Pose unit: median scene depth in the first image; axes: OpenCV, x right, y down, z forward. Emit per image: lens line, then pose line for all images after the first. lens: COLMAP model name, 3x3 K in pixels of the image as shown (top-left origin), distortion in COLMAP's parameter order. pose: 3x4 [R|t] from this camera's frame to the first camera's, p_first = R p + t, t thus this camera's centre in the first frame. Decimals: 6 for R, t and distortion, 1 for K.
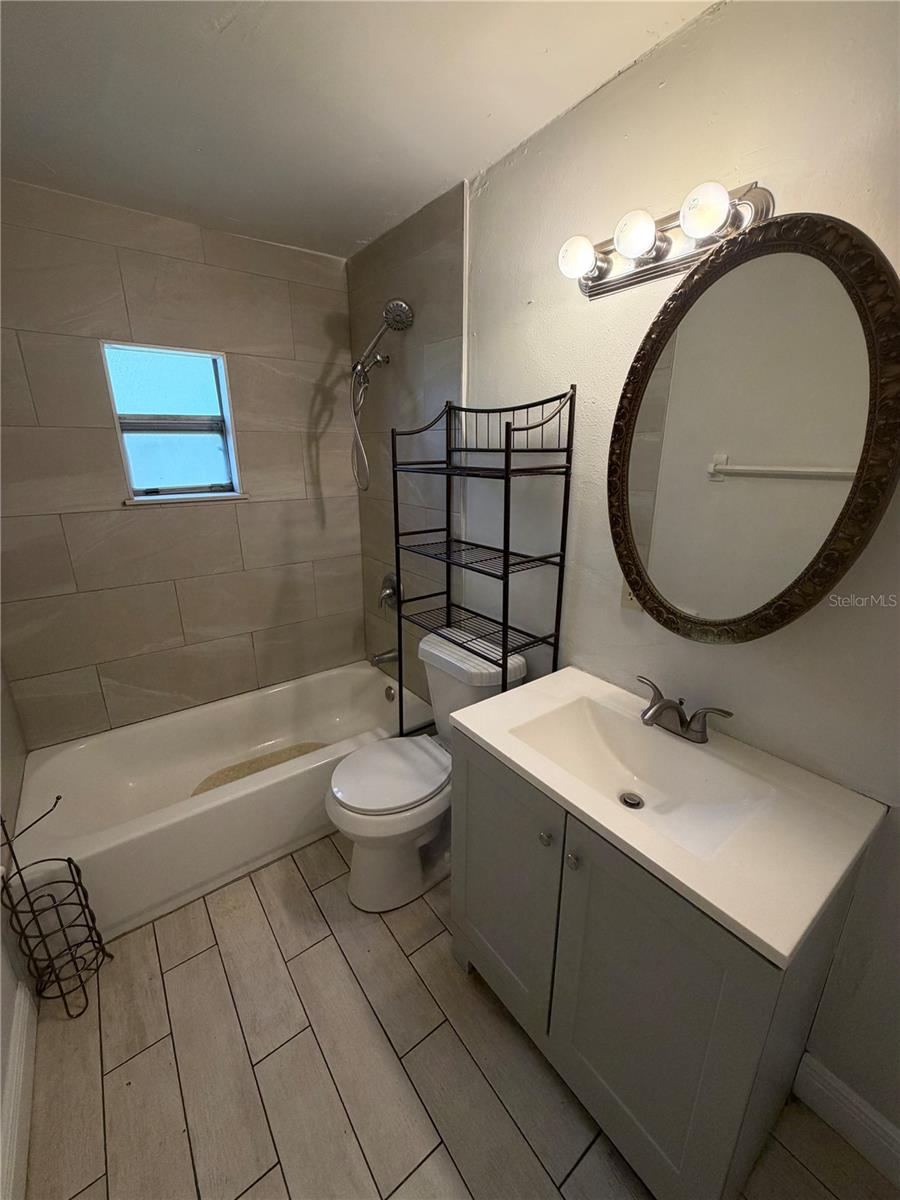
lens RADIAL K [[476.1, 0, 448.6], [0, 476.1, 599.5], [0, 0, 1]] dist [-0.000621, 0.000374]
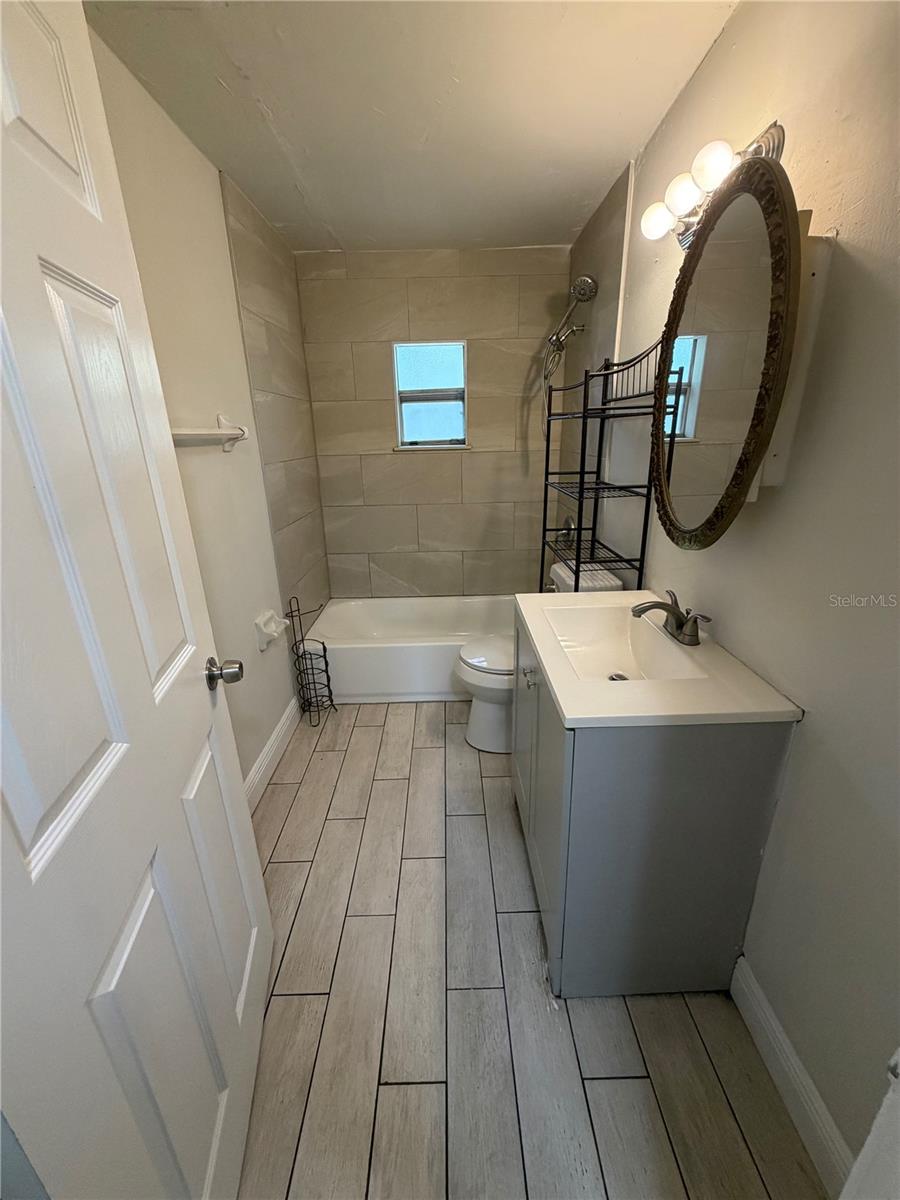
lens RADIAL K [[476.1, 0, 451.3], [0, 476.1, 597.8], [0, 0, 1]] dist [-0.000621, 0.000374]
pose [[0.808329, 0.174223, -0.562362, 0.414043], [-0.152988, 0.984556, 0.085119, 0.108592], [0.568506, 0.017230, 0.822499, -0.148806]]
